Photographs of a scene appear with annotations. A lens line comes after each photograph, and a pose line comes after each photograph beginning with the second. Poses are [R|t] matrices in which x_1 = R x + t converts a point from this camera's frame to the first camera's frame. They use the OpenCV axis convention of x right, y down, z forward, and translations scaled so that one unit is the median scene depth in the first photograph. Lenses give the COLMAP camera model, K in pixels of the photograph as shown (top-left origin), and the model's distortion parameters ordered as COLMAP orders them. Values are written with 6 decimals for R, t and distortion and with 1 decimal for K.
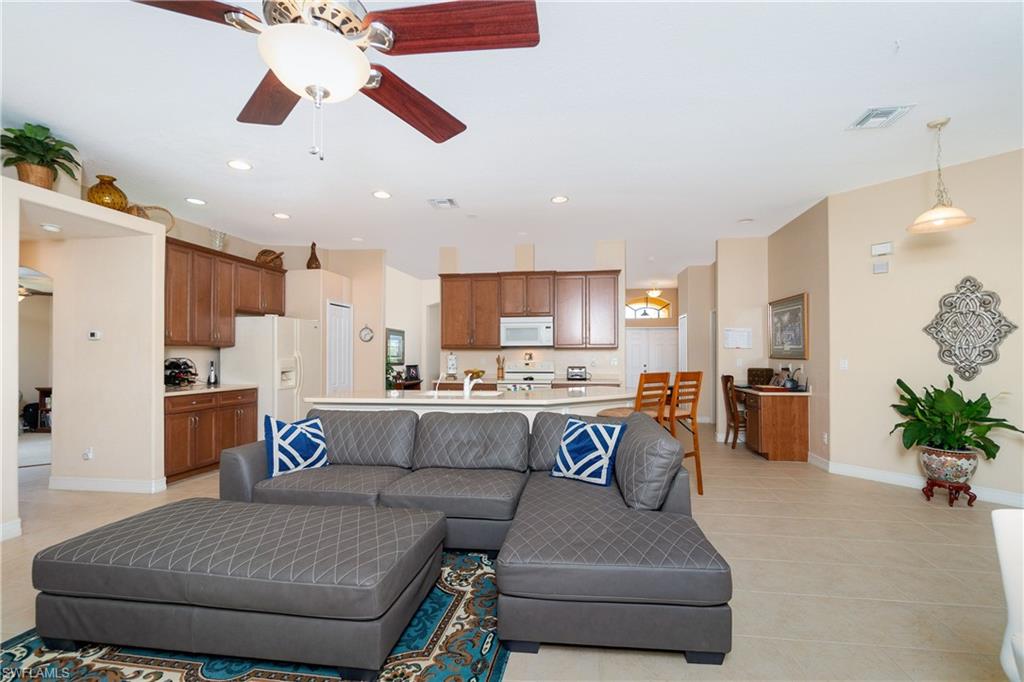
lens RADIAL K [[457.6, 0, 514.6], [0, 457.6, 347.2], [0, 0, 1]] dist [-0.001704, -0.000821]
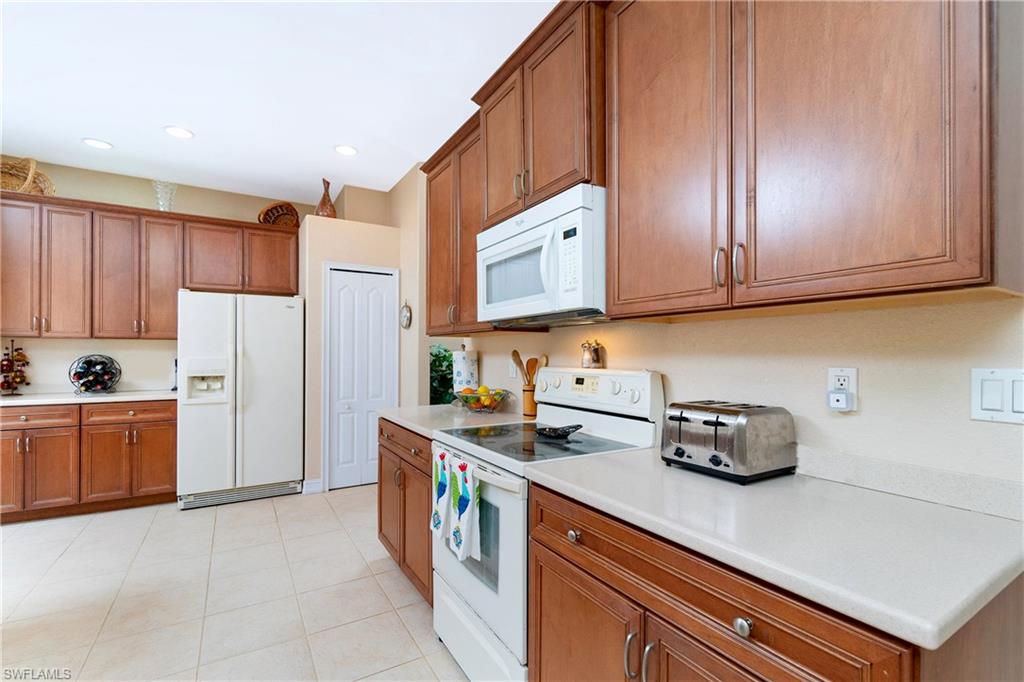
lens RADIAL K [[457.6, 0, 514.6], [0, 457.6, 347.2], [0, 0, 1]] dist [-0.001704, -0.000821]
pose [[0.633513, -0.010235, -0.773665, 0.246573], [0.011837, 0.999924, -0.003536, 0.017410], [0.773642, -0.006917, 0.633586, 0.849471]]
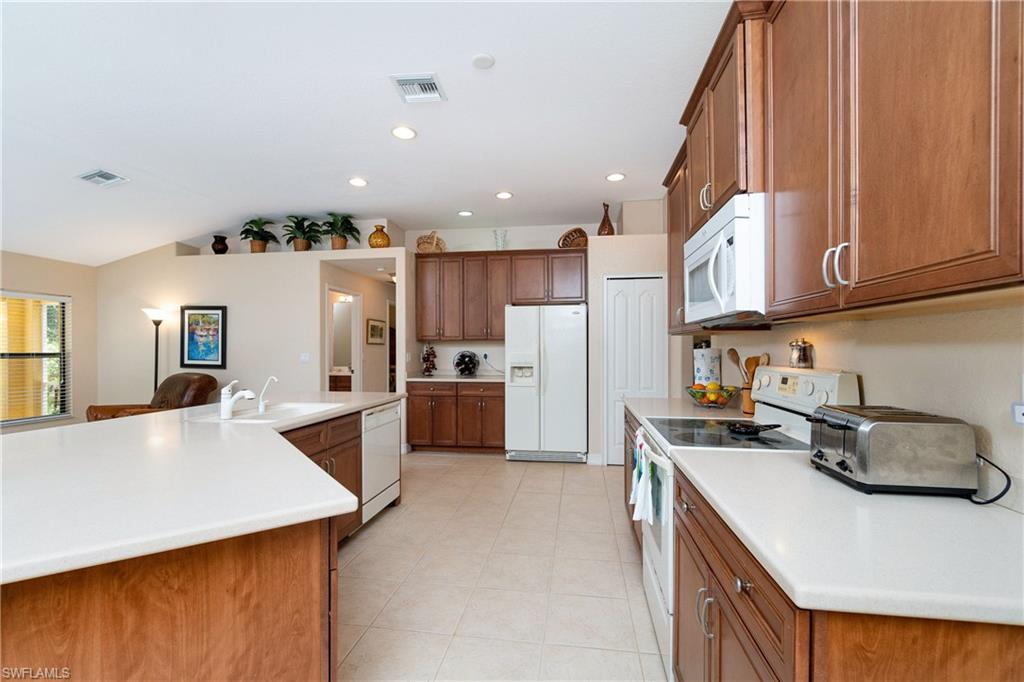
lens RADIAL K [[448.7, 0, 509.6], [0, 448.7, 343.8], [0, 0, 1]] dist [0.000110, 0.000026]
pose [[-0.013646, -0.010043, -0.999856, 0.337276], [0.018618, 0.999774, -0.010297, 0.015003], [0.999734, -0.018756, -0.013456, 0.903561]]
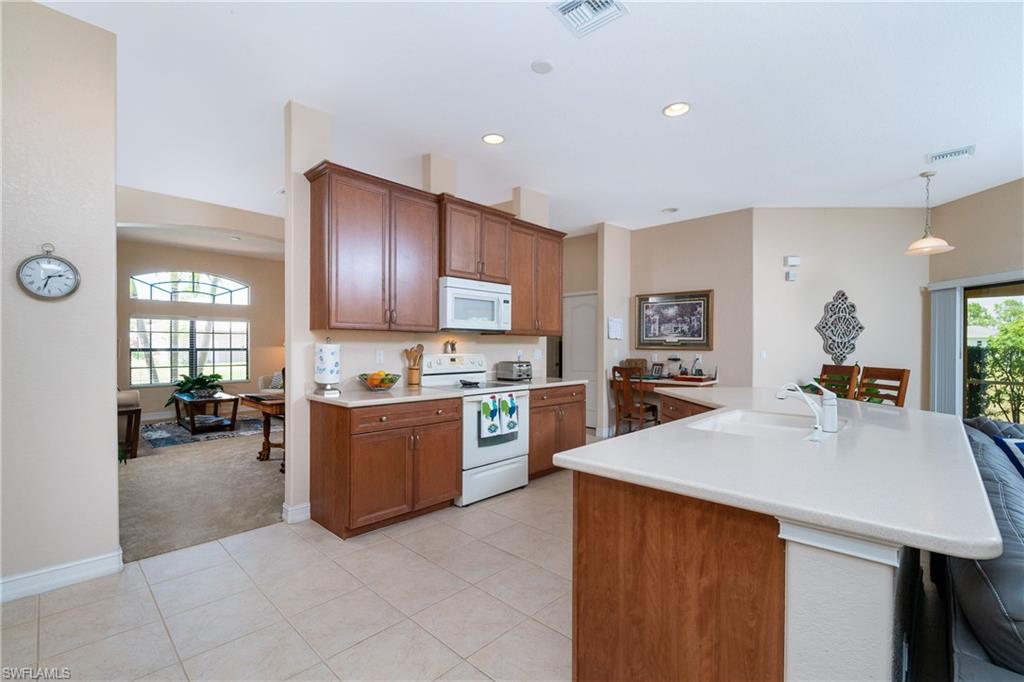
lens RADIAL K [[457.6, 0, 514.6], [0, 457.6, 347.2], [0, 0, 1]] dist [-0.001704, -0.000821]
pose [[0.568463, 0.000586, 0.822709, -0.459049], [-0.018229, 0.999763, 0.011883, 0.013020], [-0.822507, -0.021752, 0.568339, 0.643500]]
